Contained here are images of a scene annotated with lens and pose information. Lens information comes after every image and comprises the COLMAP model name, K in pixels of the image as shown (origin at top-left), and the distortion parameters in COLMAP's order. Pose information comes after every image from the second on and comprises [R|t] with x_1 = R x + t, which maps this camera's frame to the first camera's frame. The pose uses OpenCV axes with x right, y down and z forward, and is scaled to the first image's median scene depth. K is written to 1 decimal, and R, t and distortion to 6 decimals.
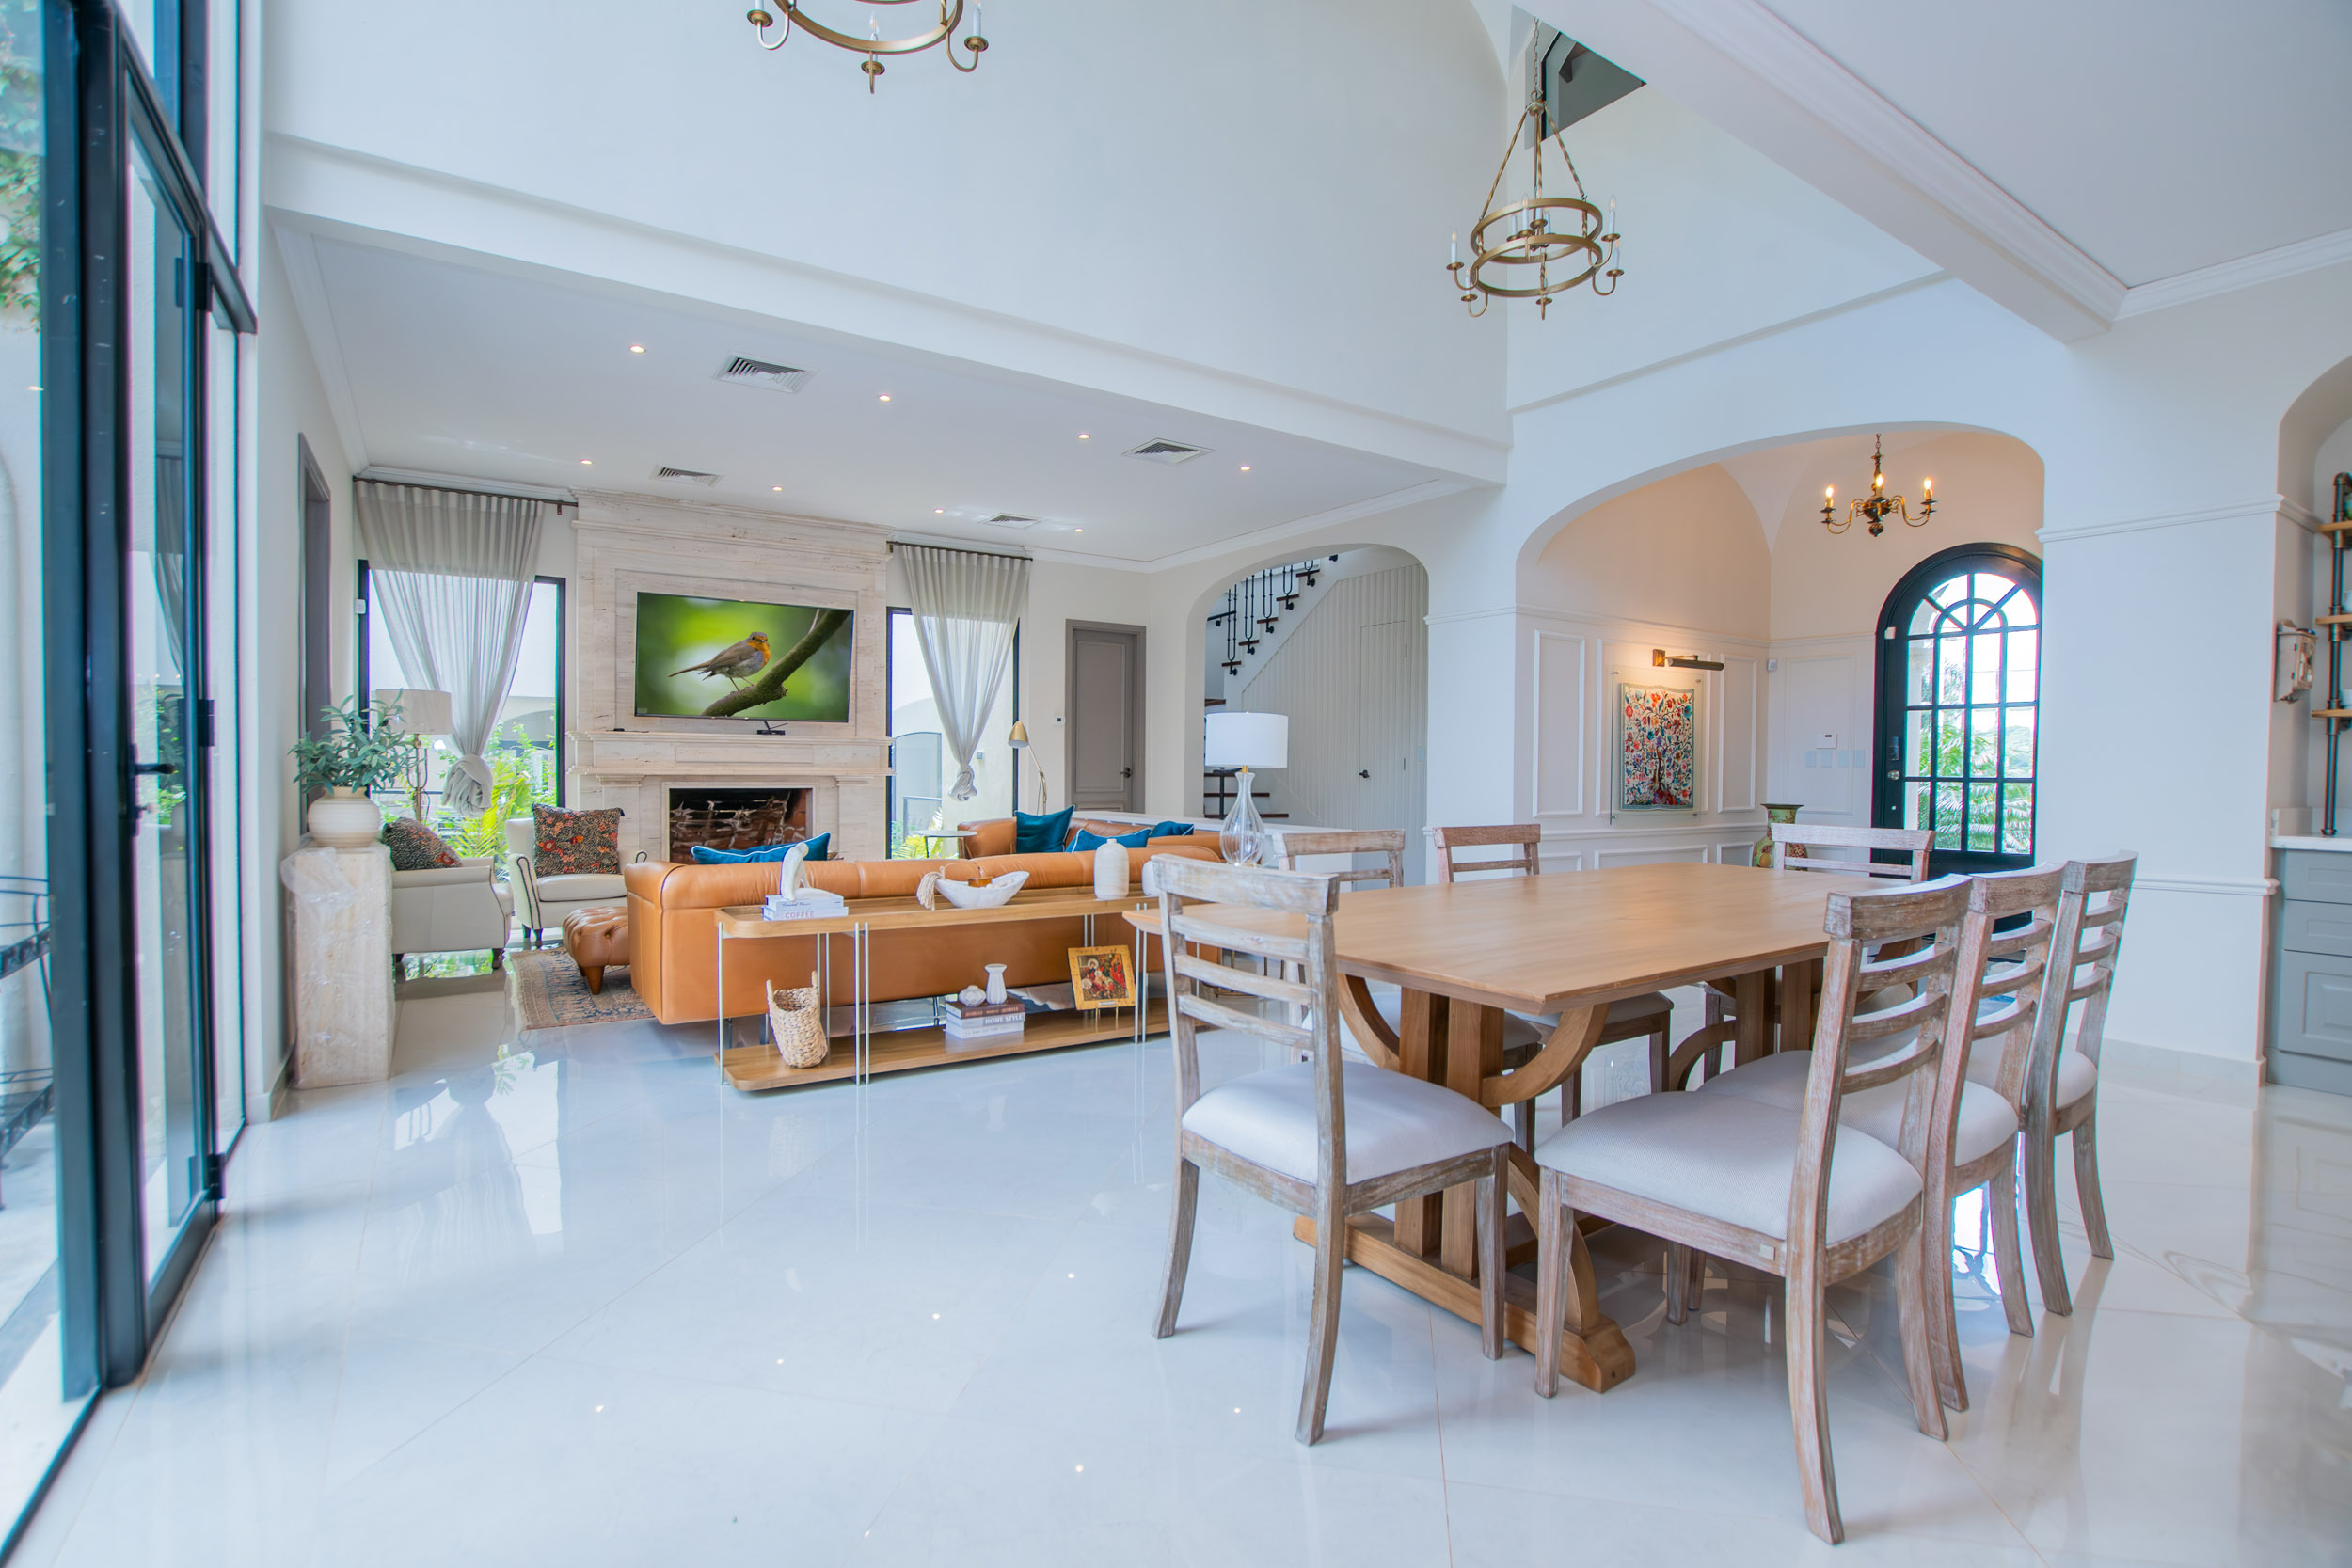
lens RADIAL K [[1100.3, 0, 1194.2], [0, 1100.3, 795.1], [0, 0, 1]] dist [-0.027386, 0.003315]
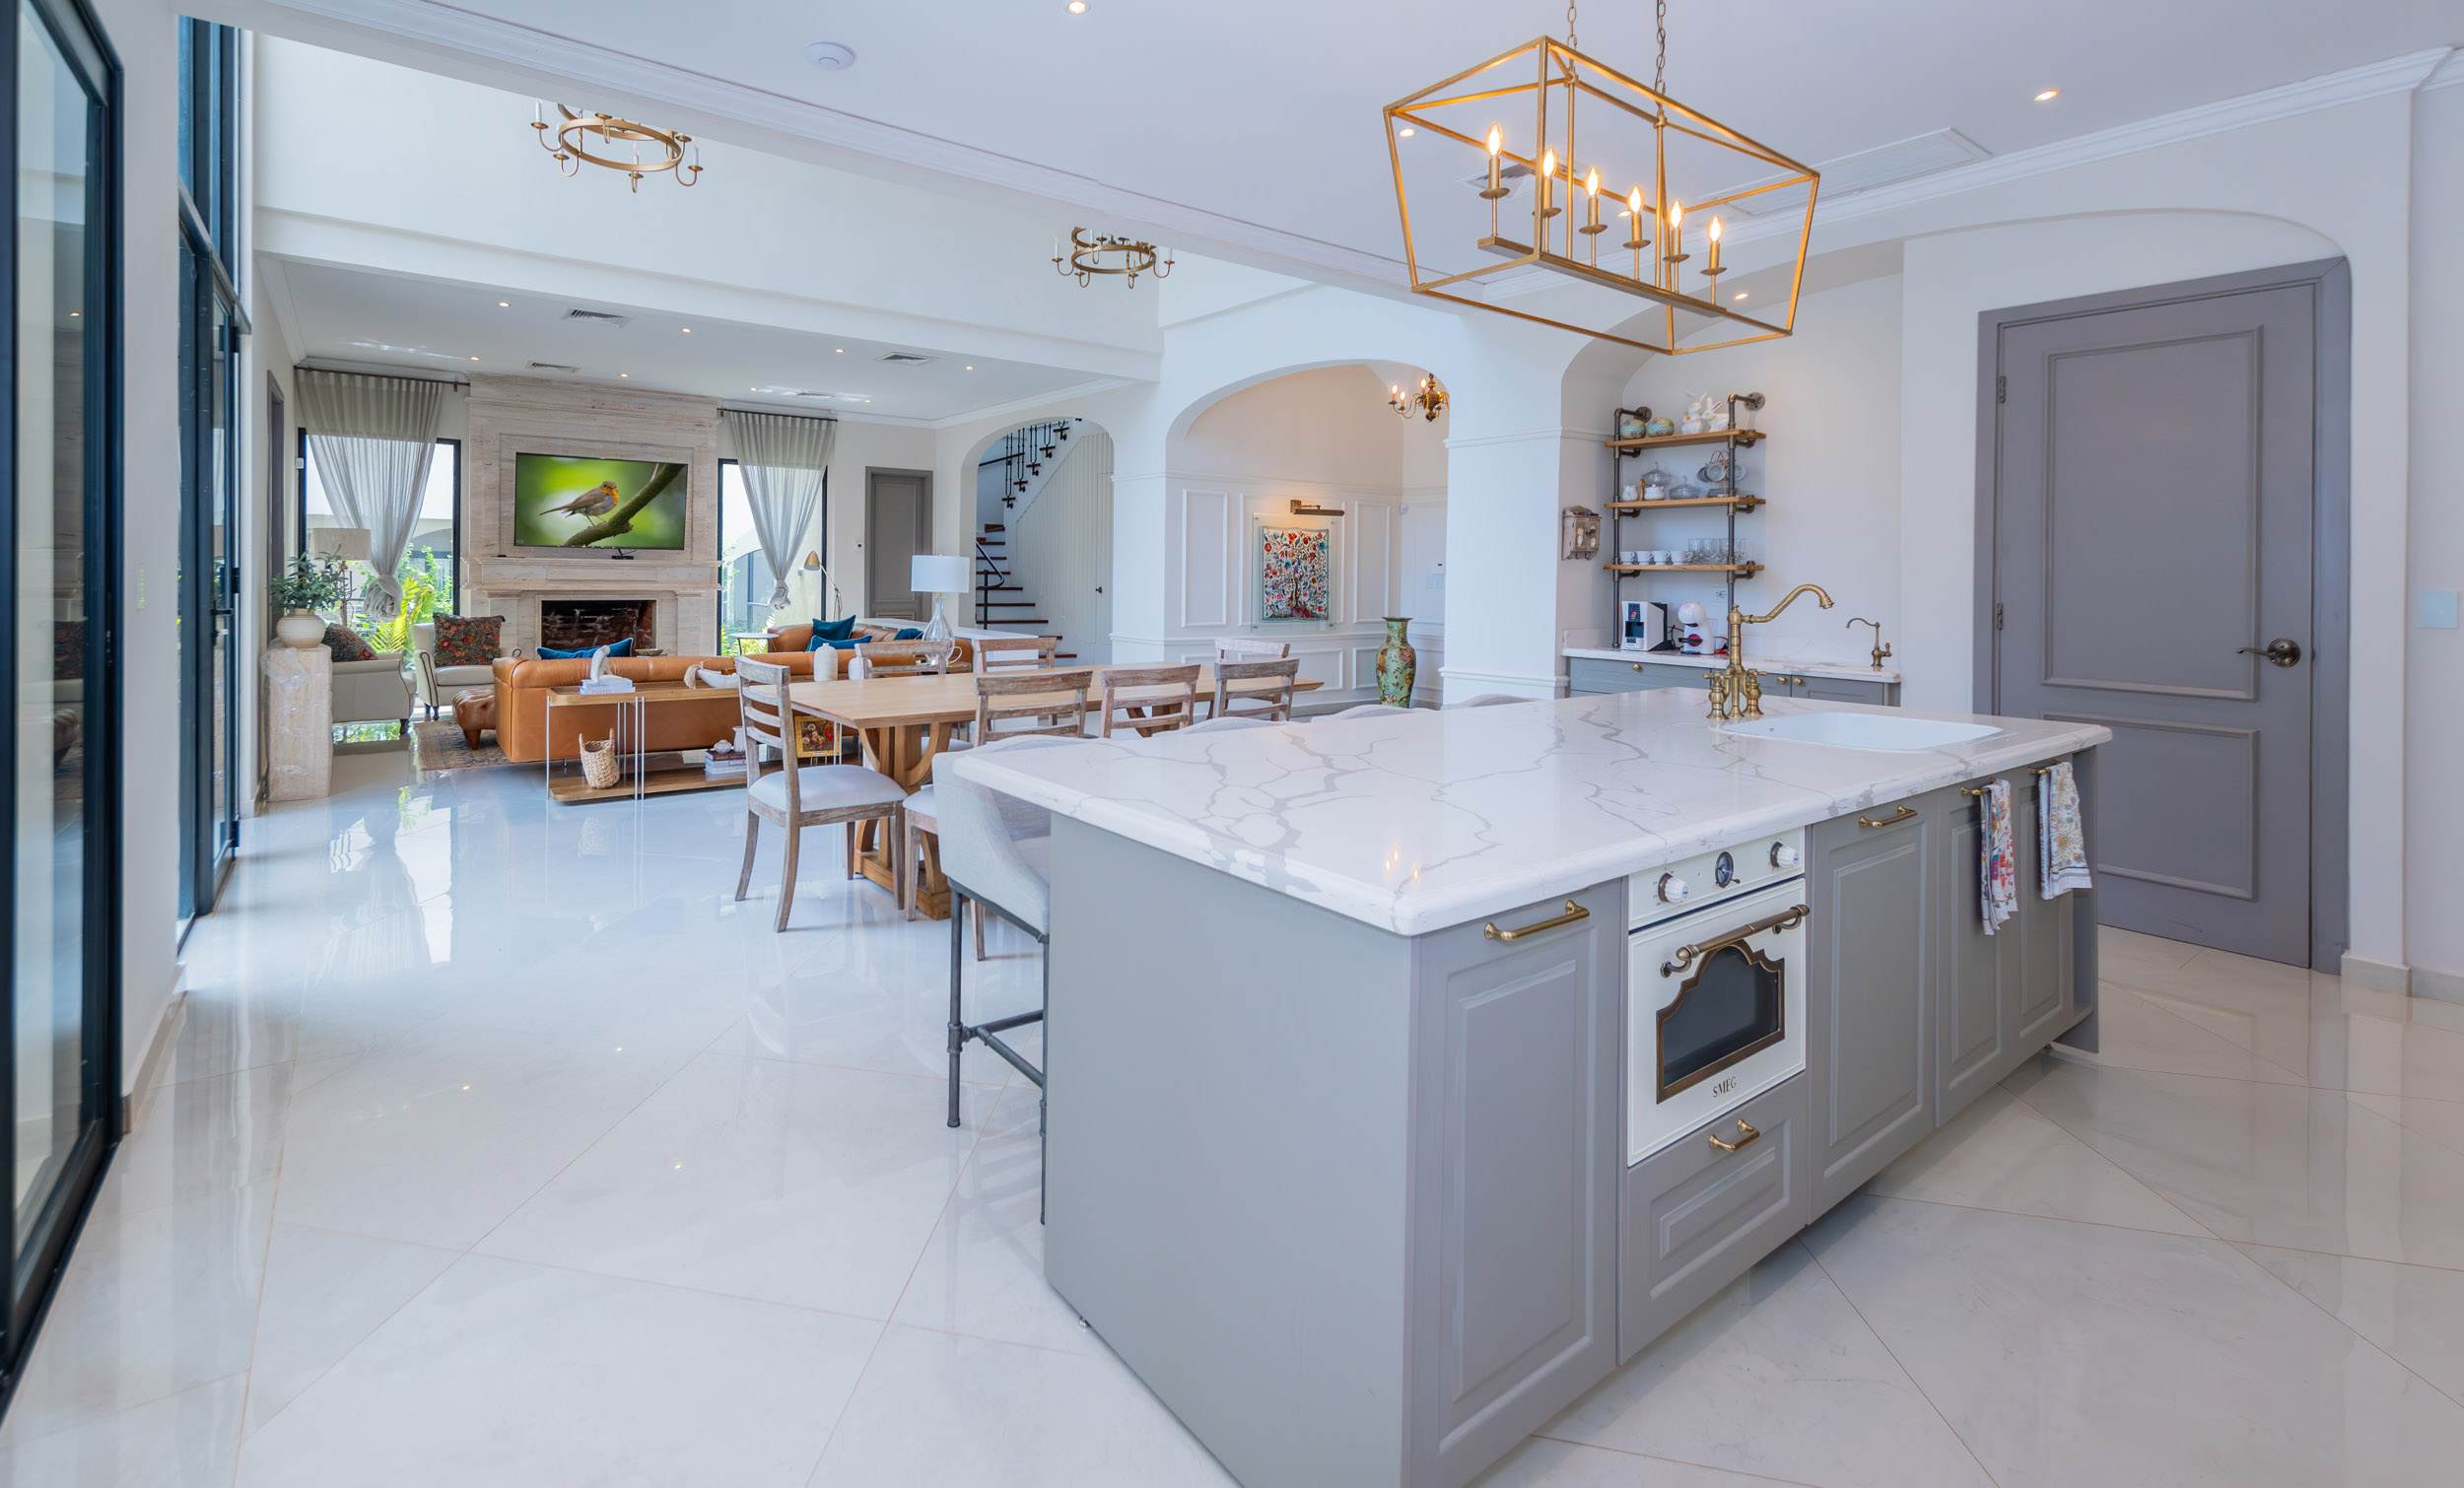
lens RADIAL K [[1050.8, 0, 1088.3], [0, 1050.8, 589.1], [0, 0, 1]] dist [0.013032, -0.000728]
pose [[0.999977, 0.006608, 0.001288, 0.176738], [-0.006603, 0.999971, -0.003716, -0.019547], [-0.001313, 0.003708, 0.999992, -0.269001]]
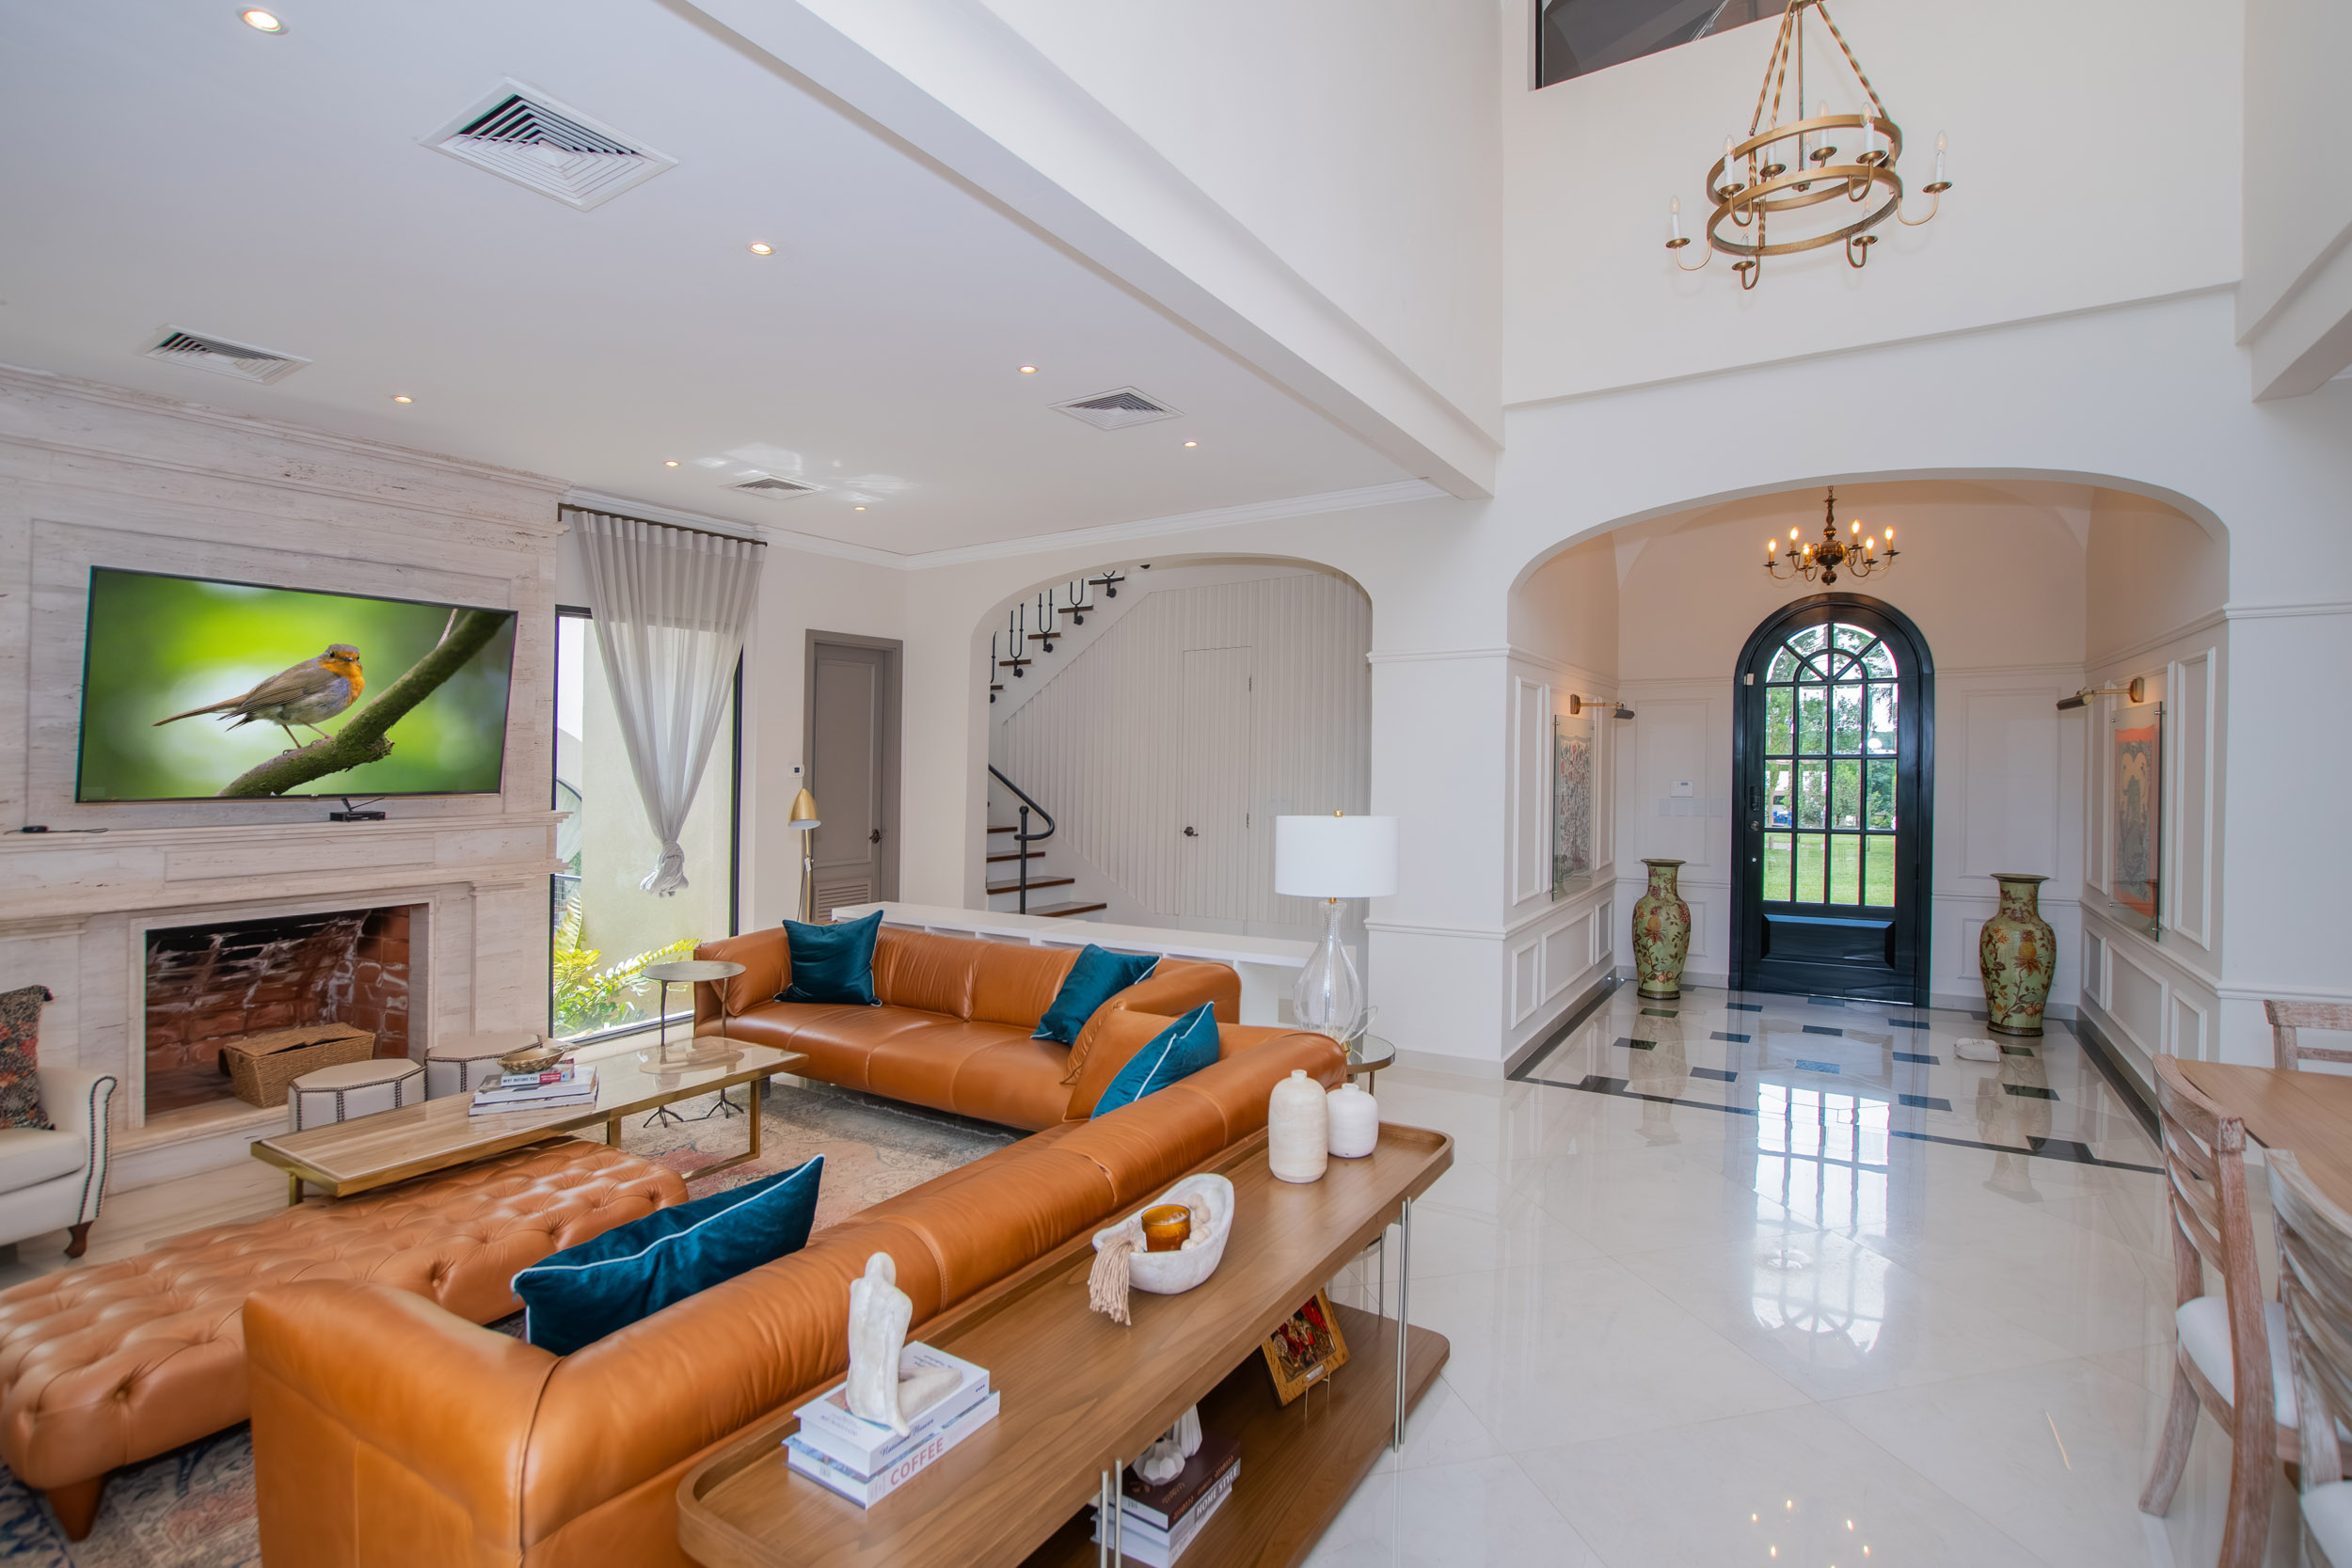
lens RADIAL K [[1100.3, 0, 1157.5], [0, 1100.3, 745.5], [0, 0, 1]] dist [-0.027386, 0.003315]
pose [[0.920686, -0.005595, 0.390265, -0.234132], [0.019969, 0.999263, -0.032783, -0.071398], [-0.389794, 0.037976, 0.920119, 0.324812]]
